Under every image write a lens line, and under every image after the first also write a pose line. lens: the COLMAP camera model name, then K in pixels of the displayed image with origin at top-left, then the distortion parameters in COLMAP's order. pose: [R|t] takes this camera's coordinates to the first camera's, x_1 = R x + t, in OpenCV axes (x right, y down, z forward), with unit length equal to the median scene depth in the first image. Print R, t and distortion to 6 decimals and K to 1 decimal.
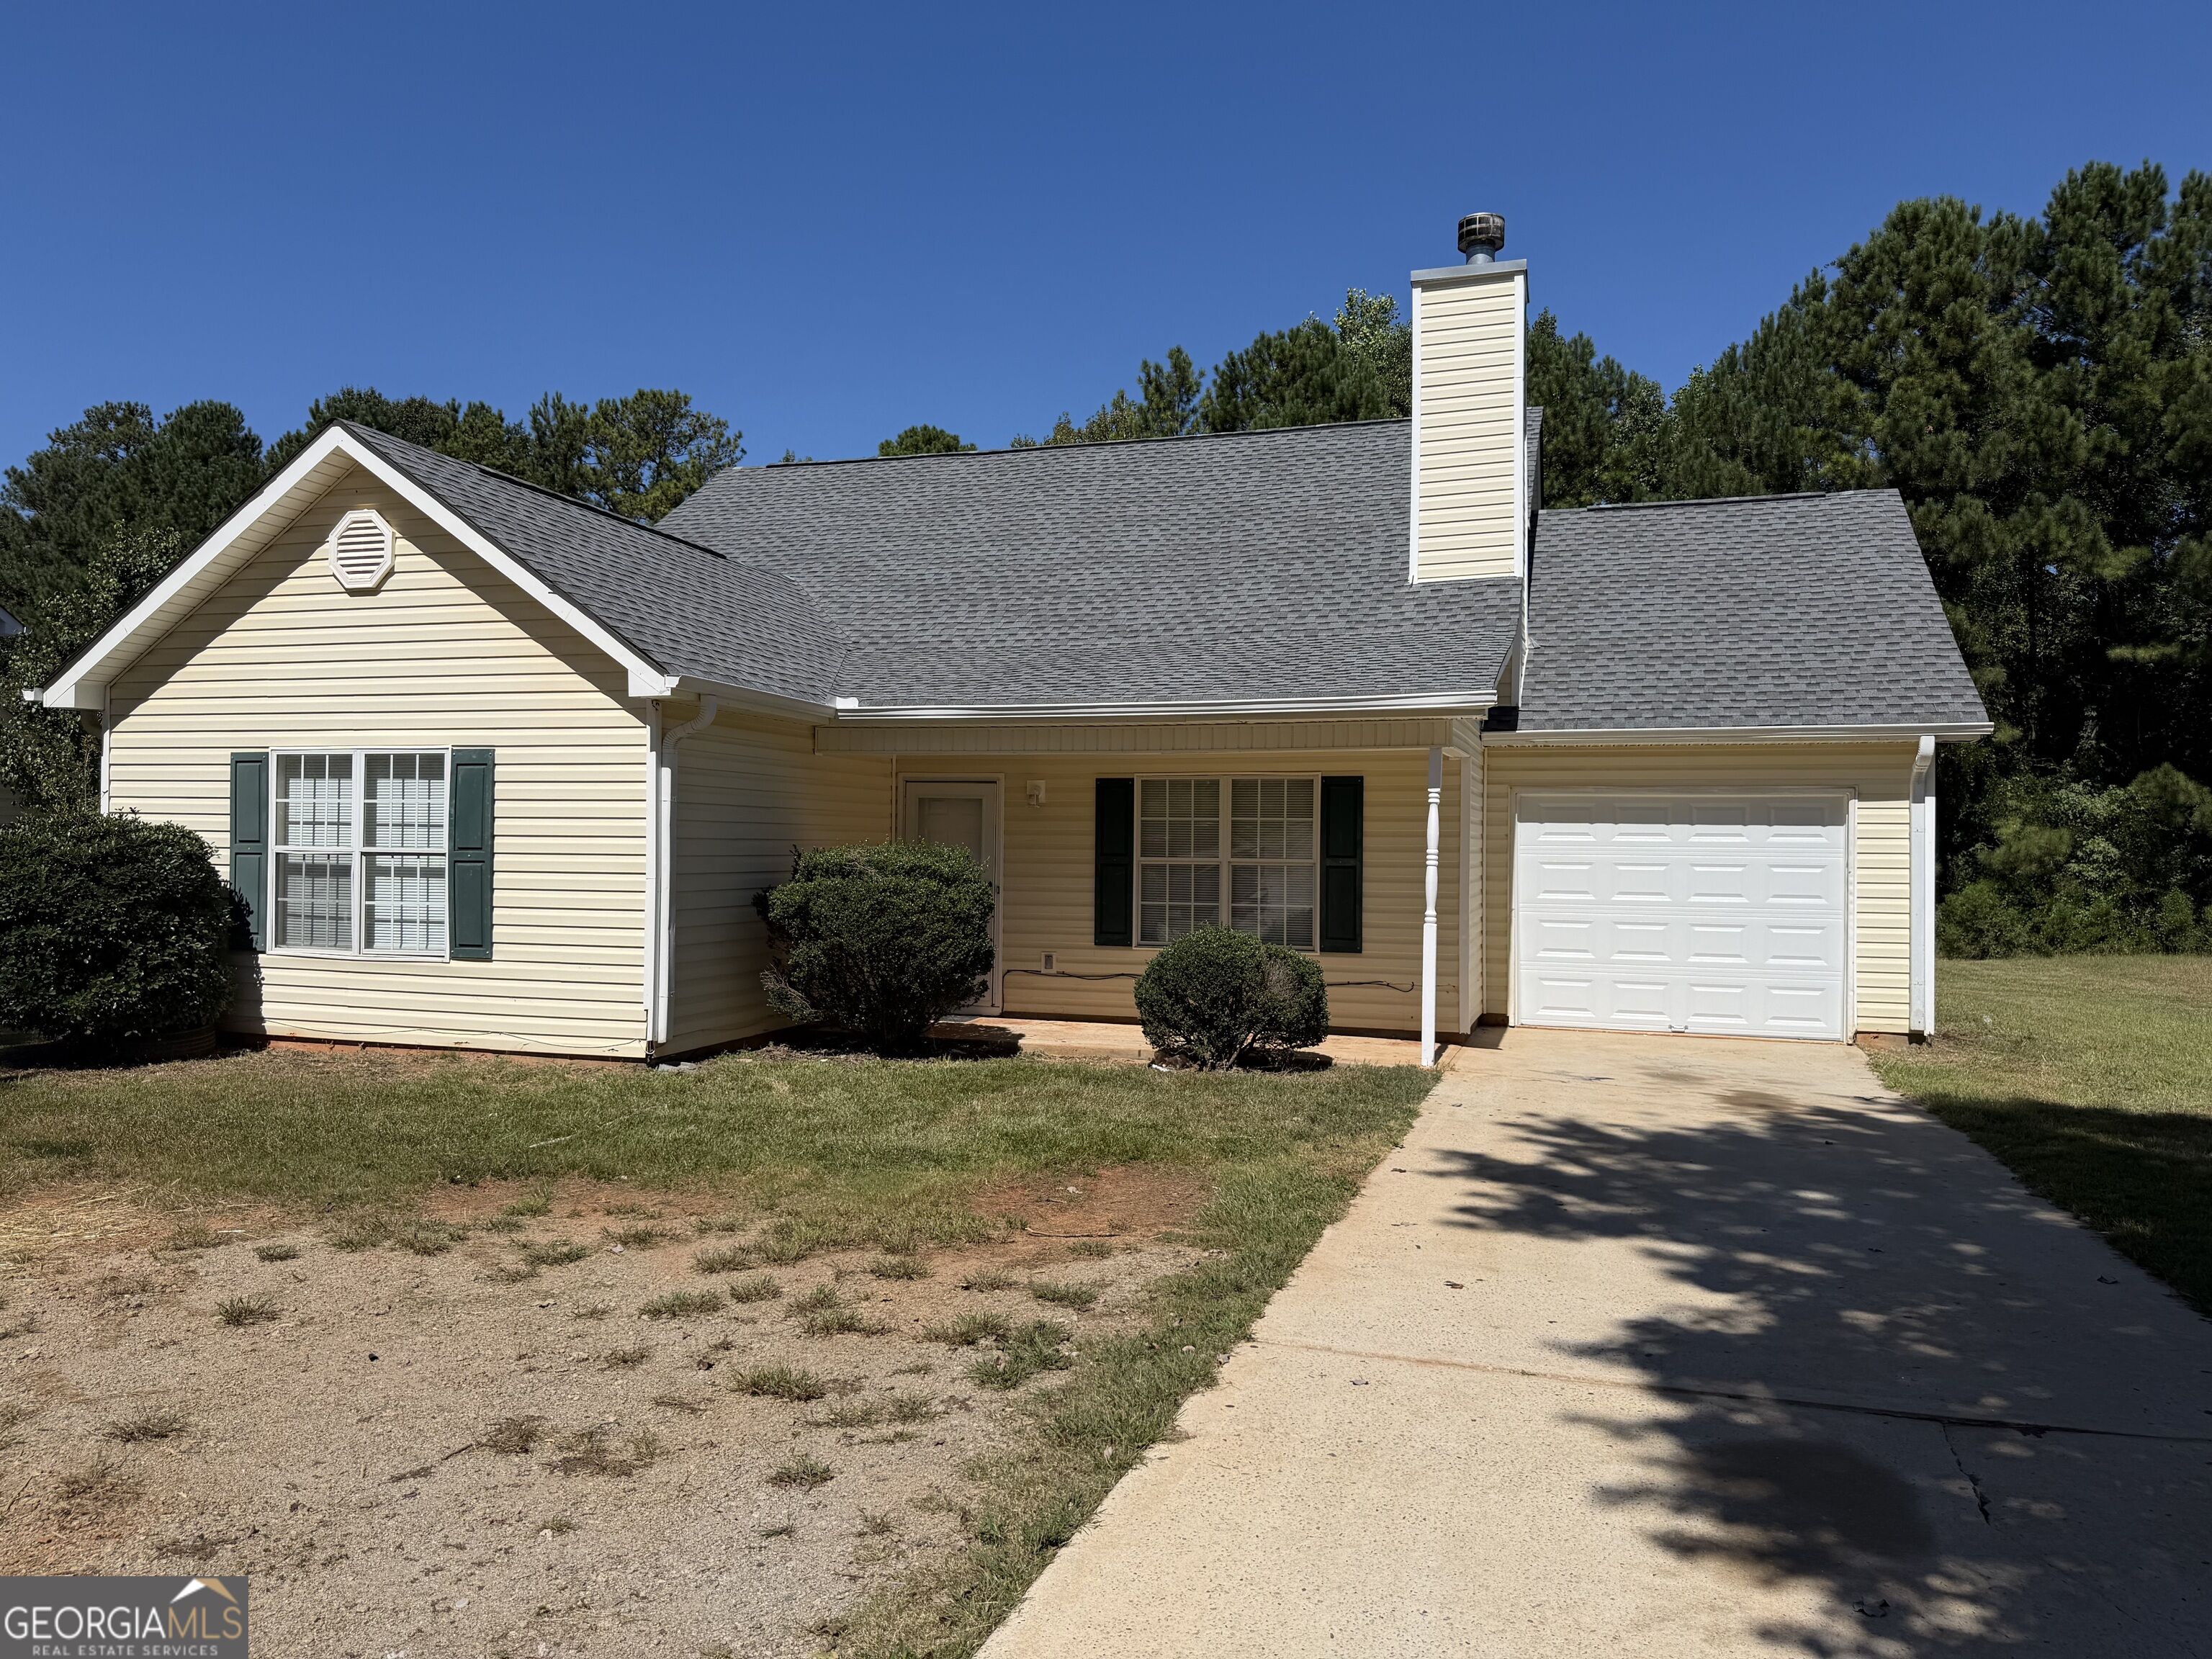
lens RADIAL K [[1516.9, 0, 1101.8], [0, 1516.9, 844.5], [0, 0, 1]] dist [0.087819, -0.114660]
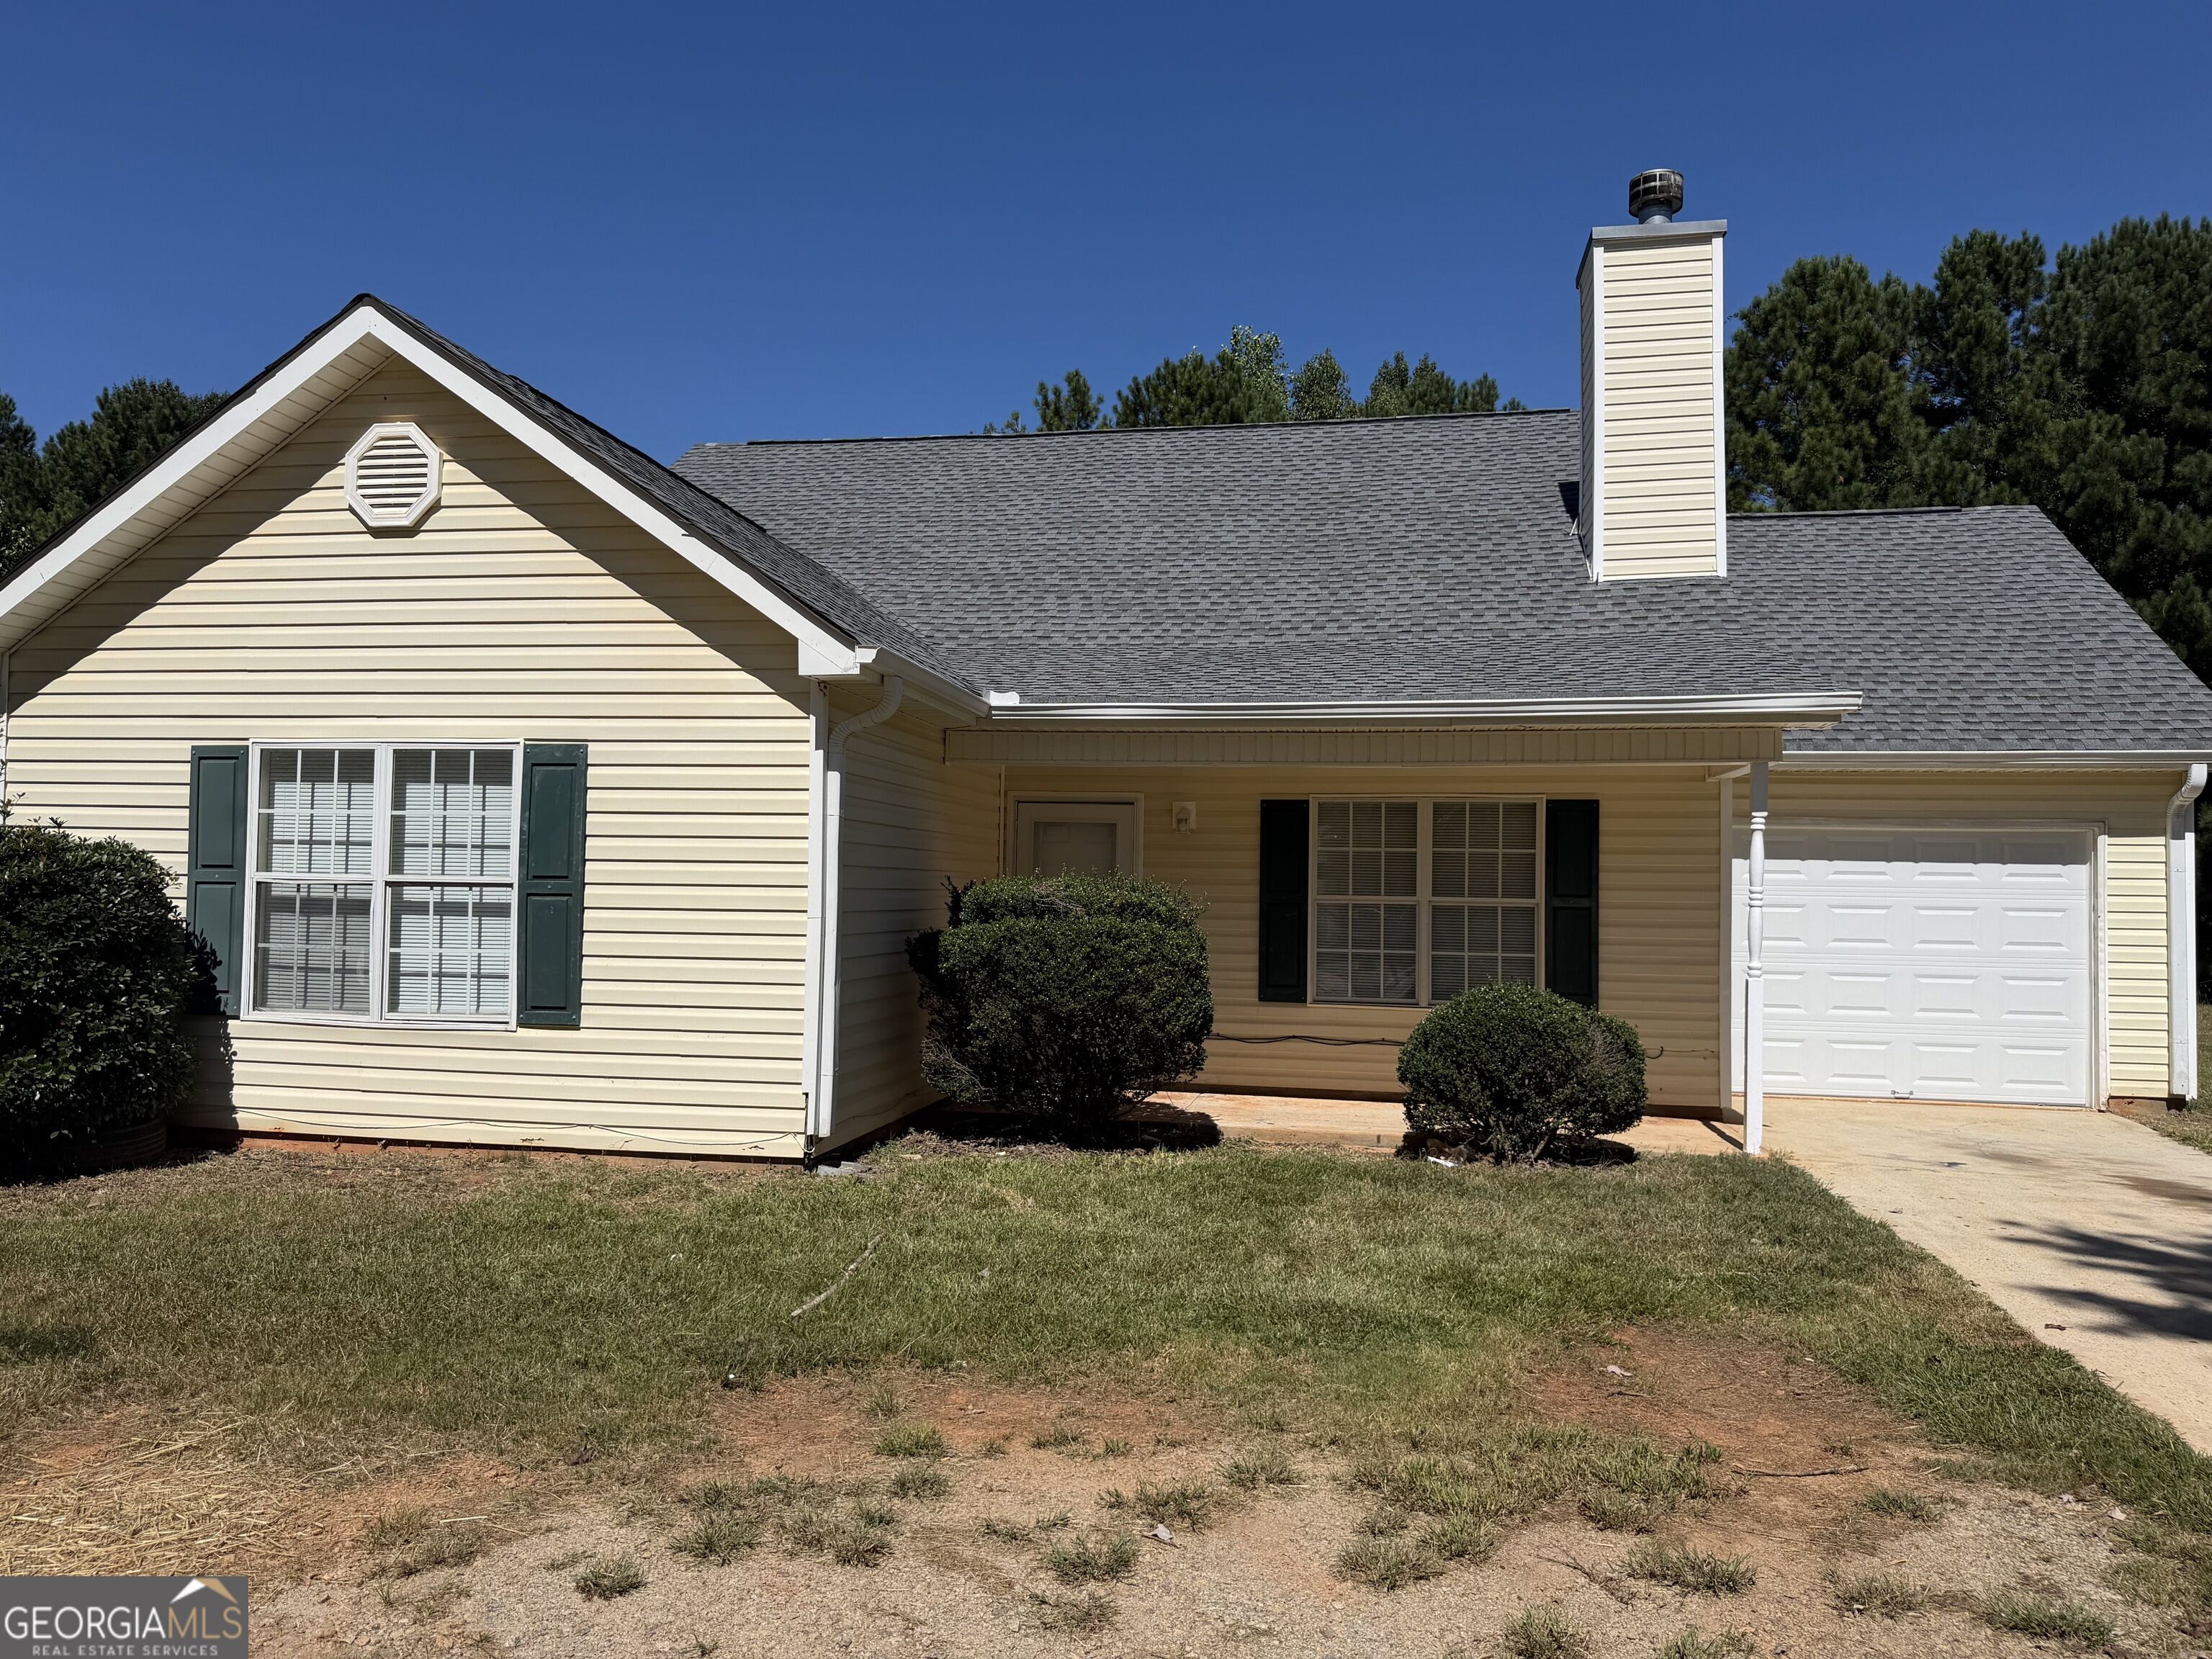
lens RADIAL K [[1516.9, 0, 1101.8], [0, 1516.9, 844.5], [0, 0, 1]] dist [0.087819, -0.114660]
pose [[0.991988, 0.009636, 0.125962, -0.215593], [-0.006027, 0.999561, -0.029002, 0.006094], [-0.126186, 0.028010, 0.991611, 0.206312]]
